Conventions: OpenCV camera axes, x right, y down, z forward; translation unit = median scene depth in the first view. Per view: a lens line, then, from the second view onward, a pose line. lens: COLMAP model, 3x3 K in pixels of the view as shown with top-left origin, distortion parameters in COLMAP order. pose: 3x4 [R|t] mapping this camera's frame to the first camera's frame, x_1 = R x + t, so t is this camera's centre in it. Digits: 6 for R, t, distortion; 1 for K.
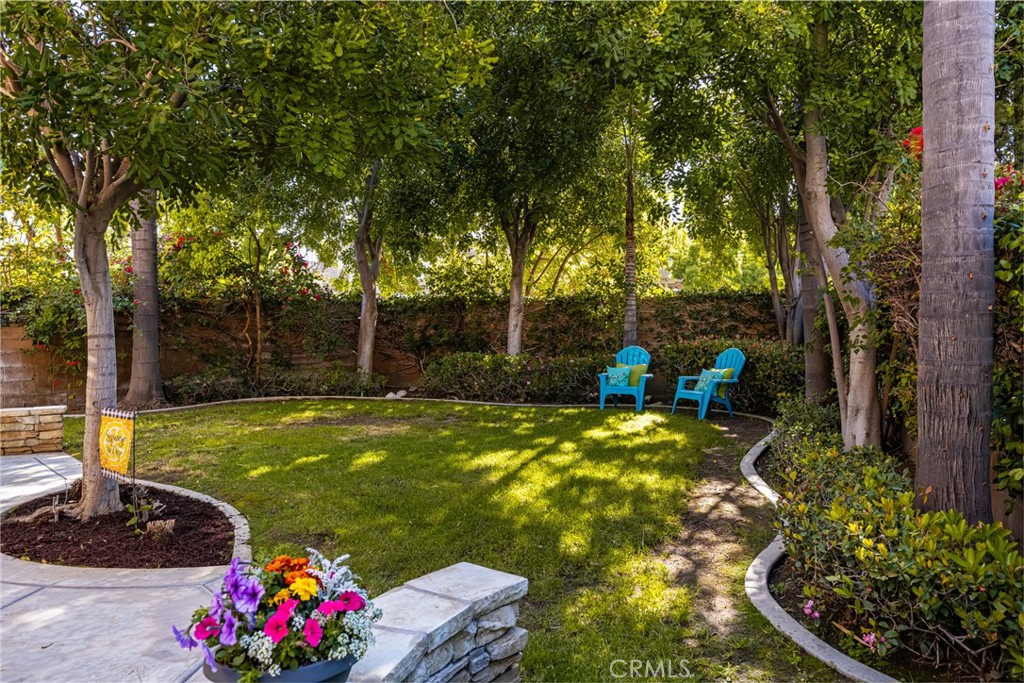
lens RADIAL K [[736.2, 0, 512.0], [0, 736.2, 341.5], [0, 0, 1]] dist [0.003313, -0.001386]
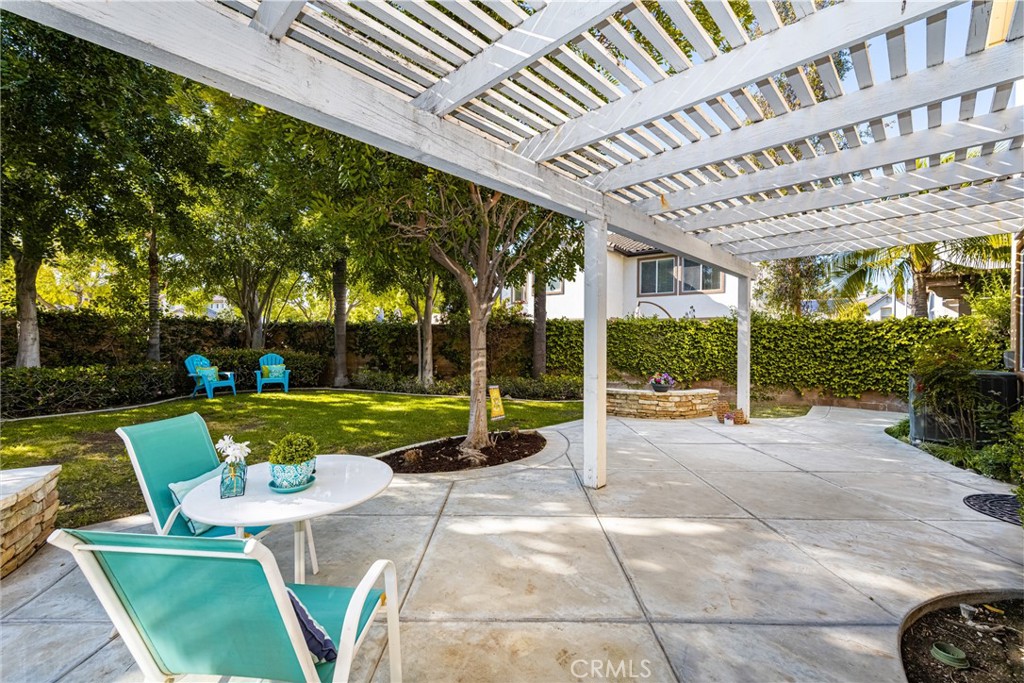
lens RADIAL K [[430.2, 0, 512.9], [0, 430.2, 344.6], [0, 0, 1]] dist [0.014968, -0.000156]
pose [[-0.086176, -0.003875, 0.996272, -0.934289], [0.013581, 0.999895, 0.005064, -0.012196], [-0.996187, 0.013967, -0.086114, 0.578149]]
